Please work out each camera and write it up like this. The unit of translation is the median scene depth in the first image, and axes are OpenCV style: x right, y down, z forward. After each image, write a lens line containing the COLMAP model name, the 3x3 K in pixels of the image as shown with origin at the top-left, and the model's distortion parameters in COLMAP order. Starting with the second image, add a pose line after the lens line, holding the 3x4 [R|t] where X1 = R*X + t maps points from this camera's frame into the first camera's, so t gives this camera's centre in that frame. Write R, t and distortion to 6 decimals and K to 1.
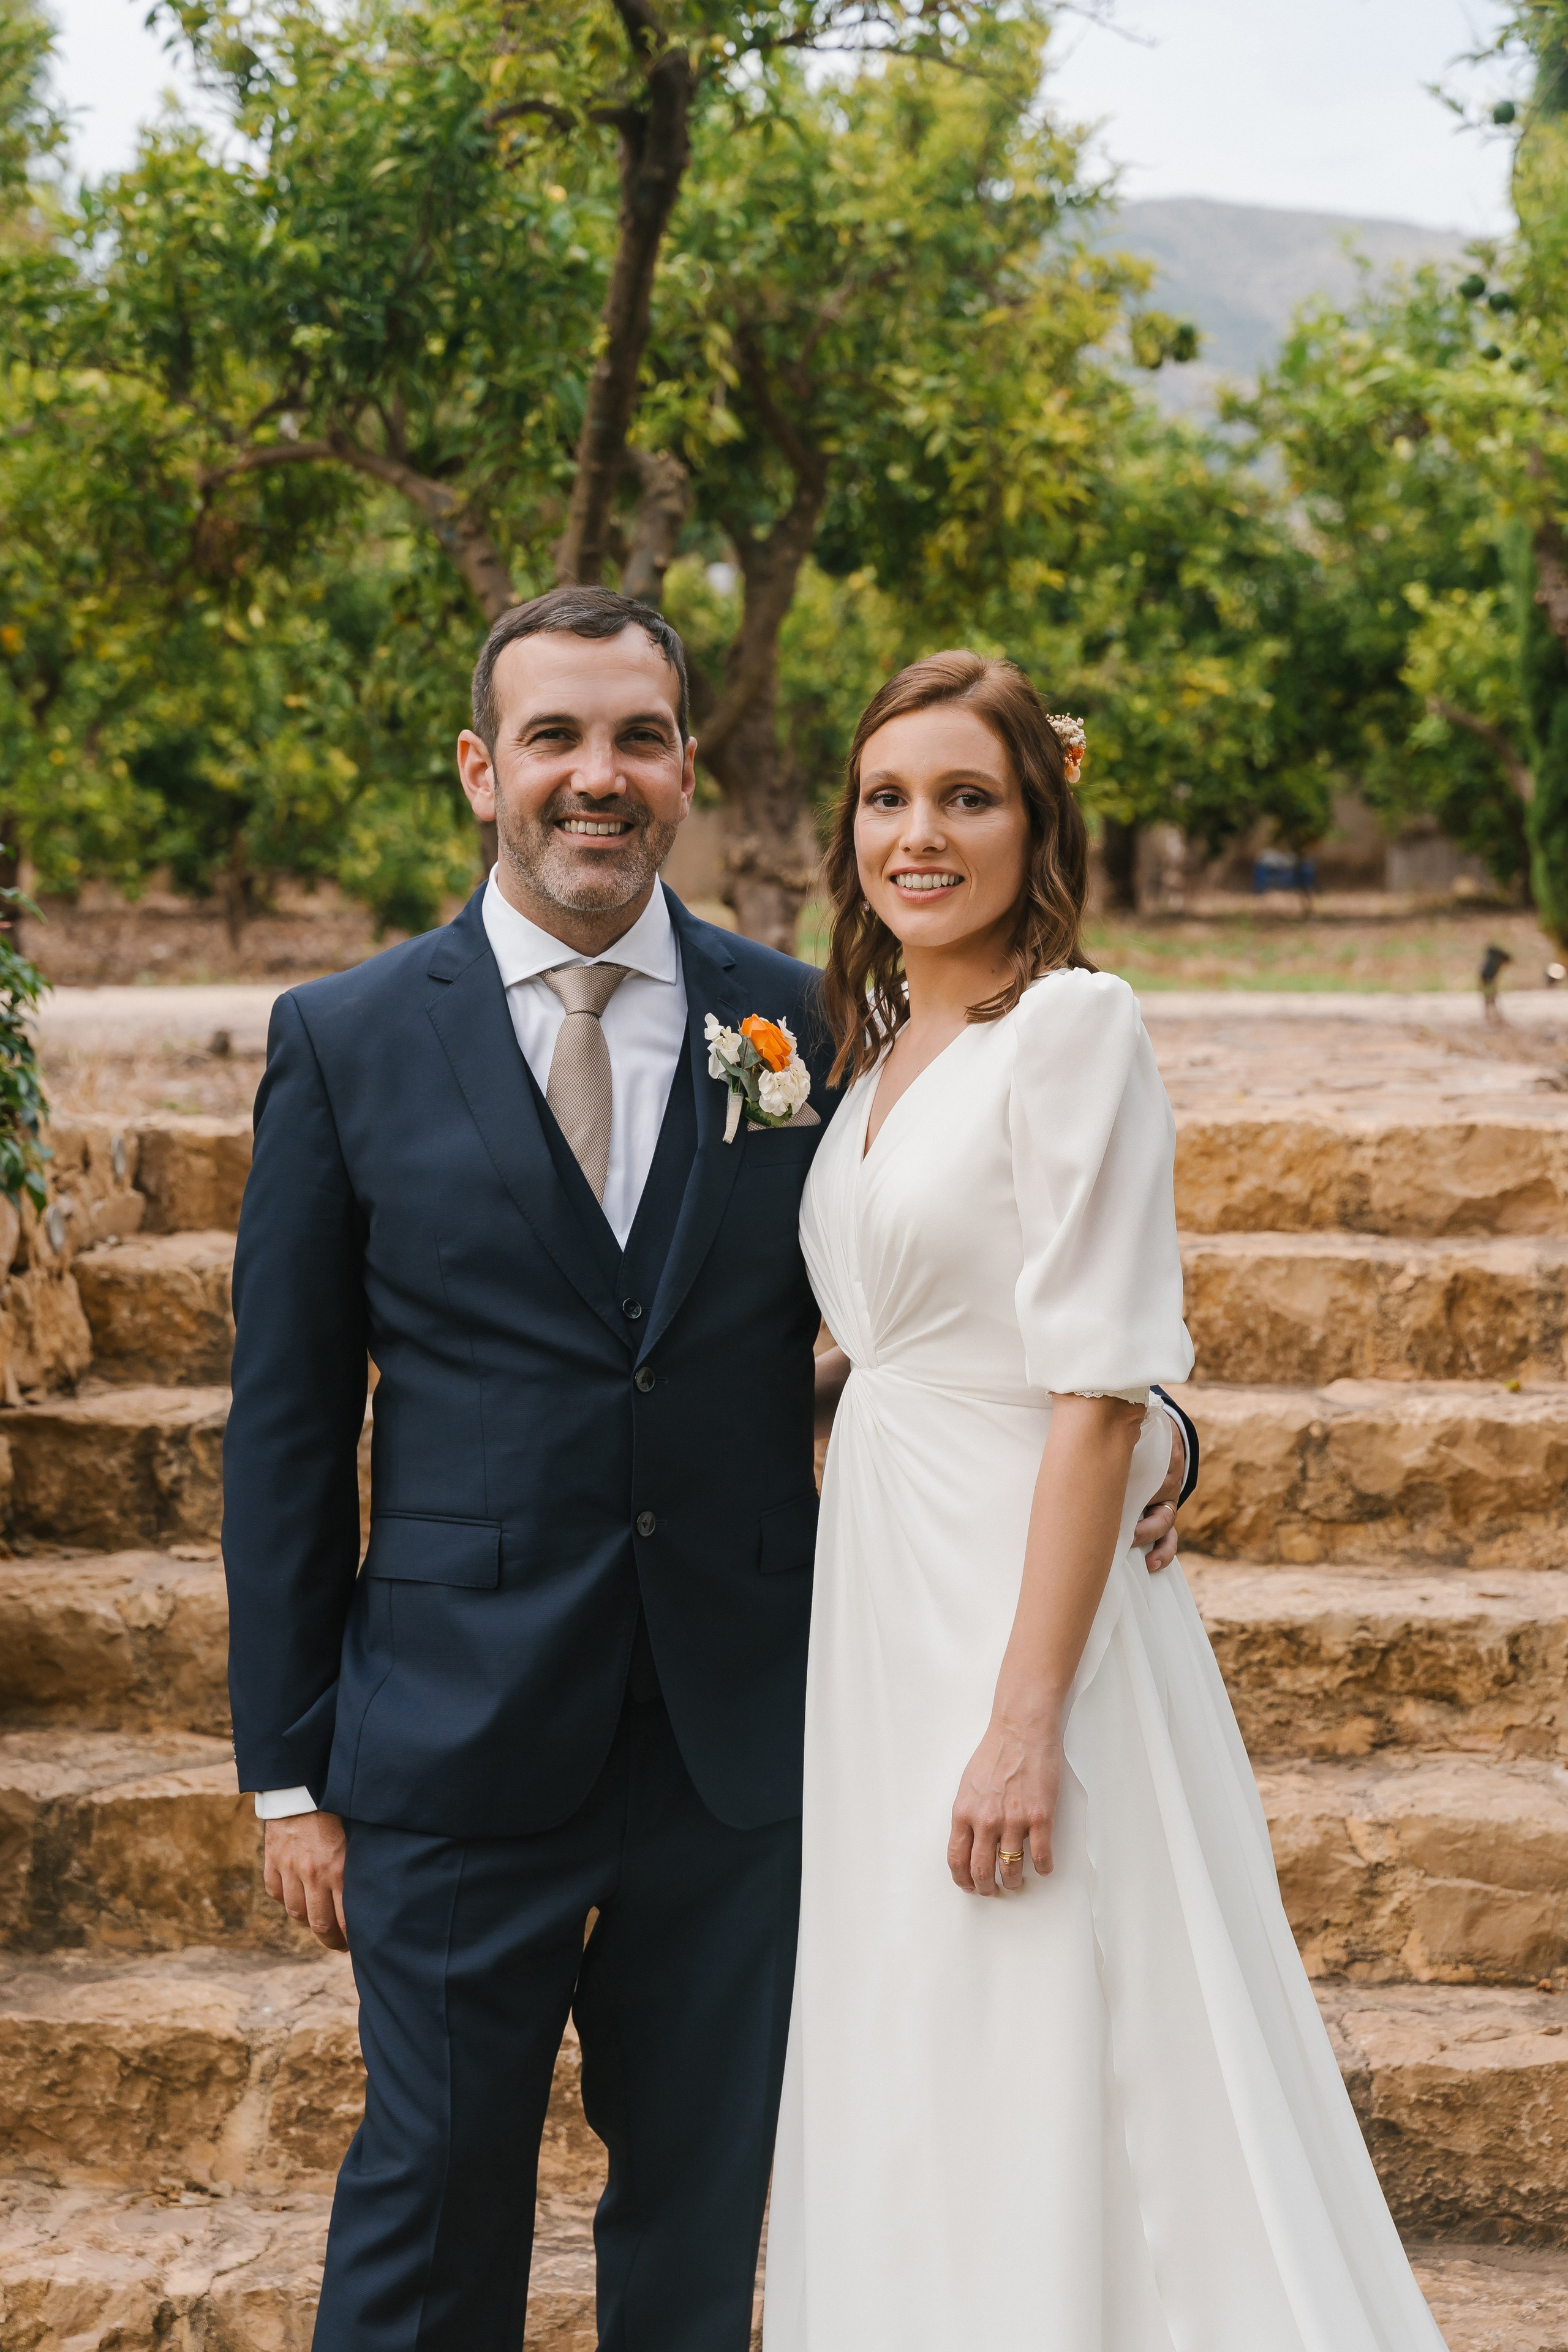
lens RADIAL K [[4705.2, 0, 784.0], [0, 4705.2, 1176.0], [0, 0, 1]] dist [0.058976, -0.303080]
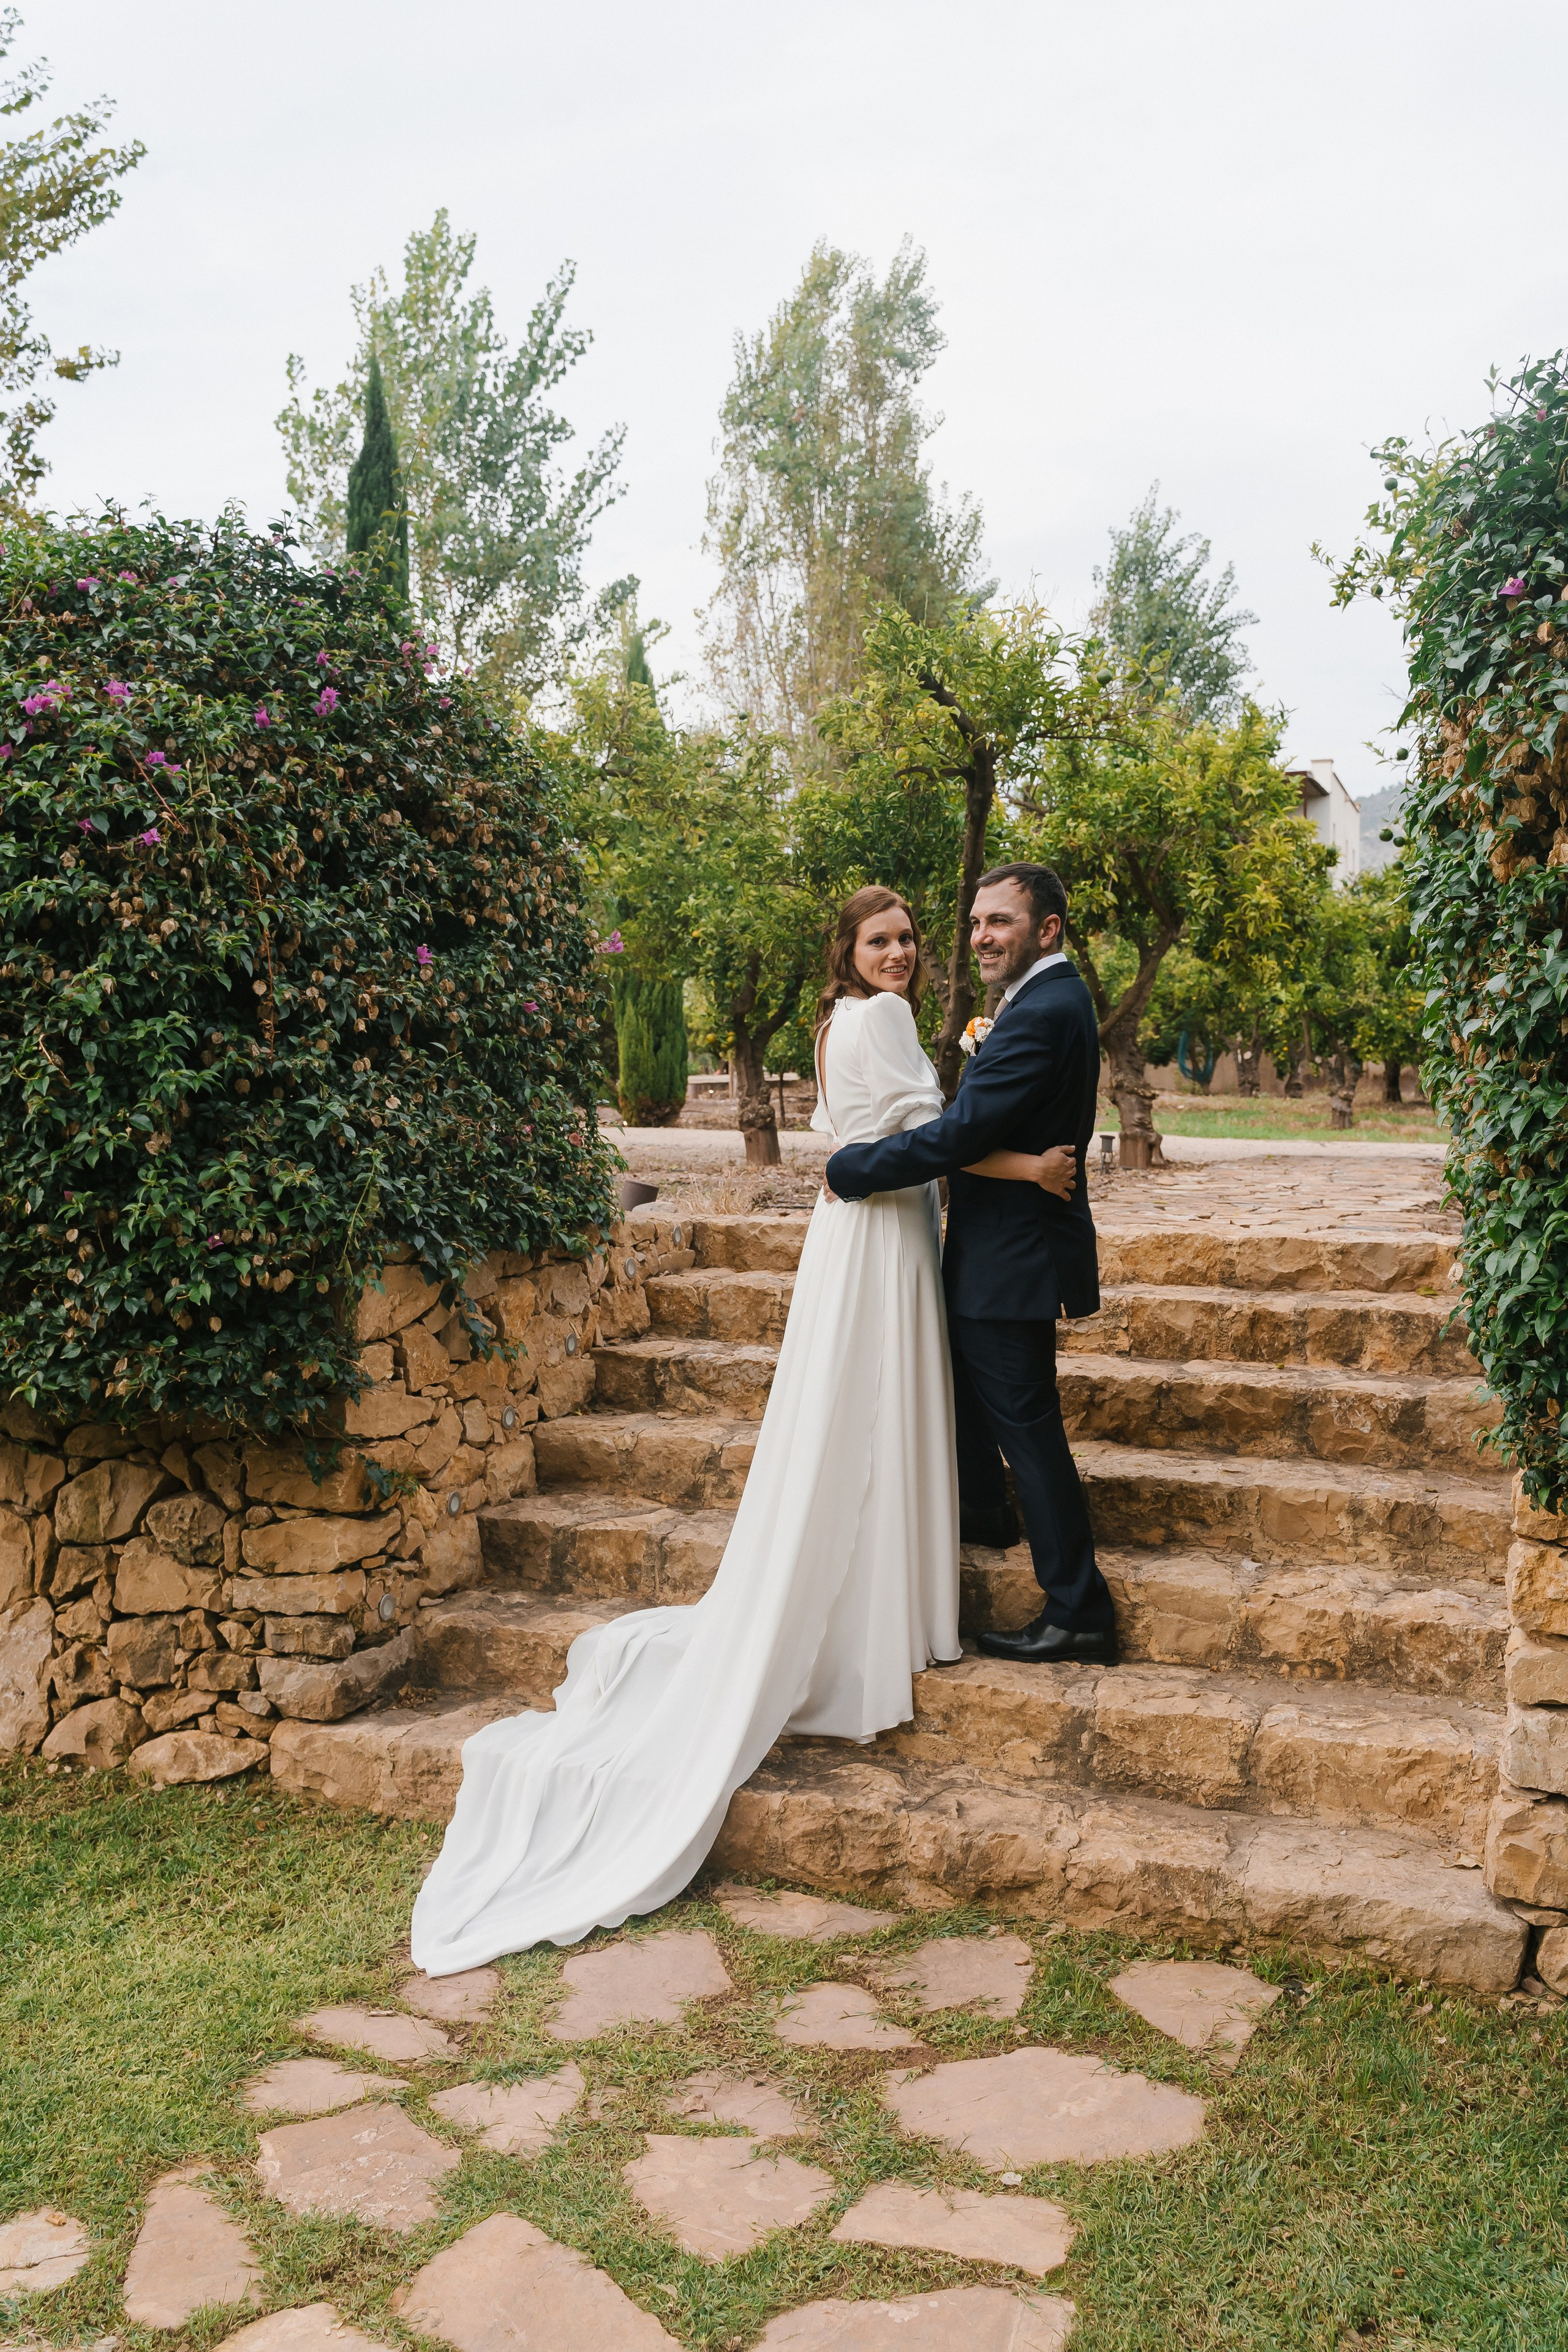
lens RADIAL K [[1957.3, 0, 784.0], [0, 1957.3, 1176.0], [0, 0, 1]] dist [-0.006493, -0.009594]
pose [[0.965626, 0.020248, -0.259147, 0.164320], [-0.023369, 0.999687, -0.008965, -0.026843], [0.258884, 0.014713, 0.965796, 0.100013]]
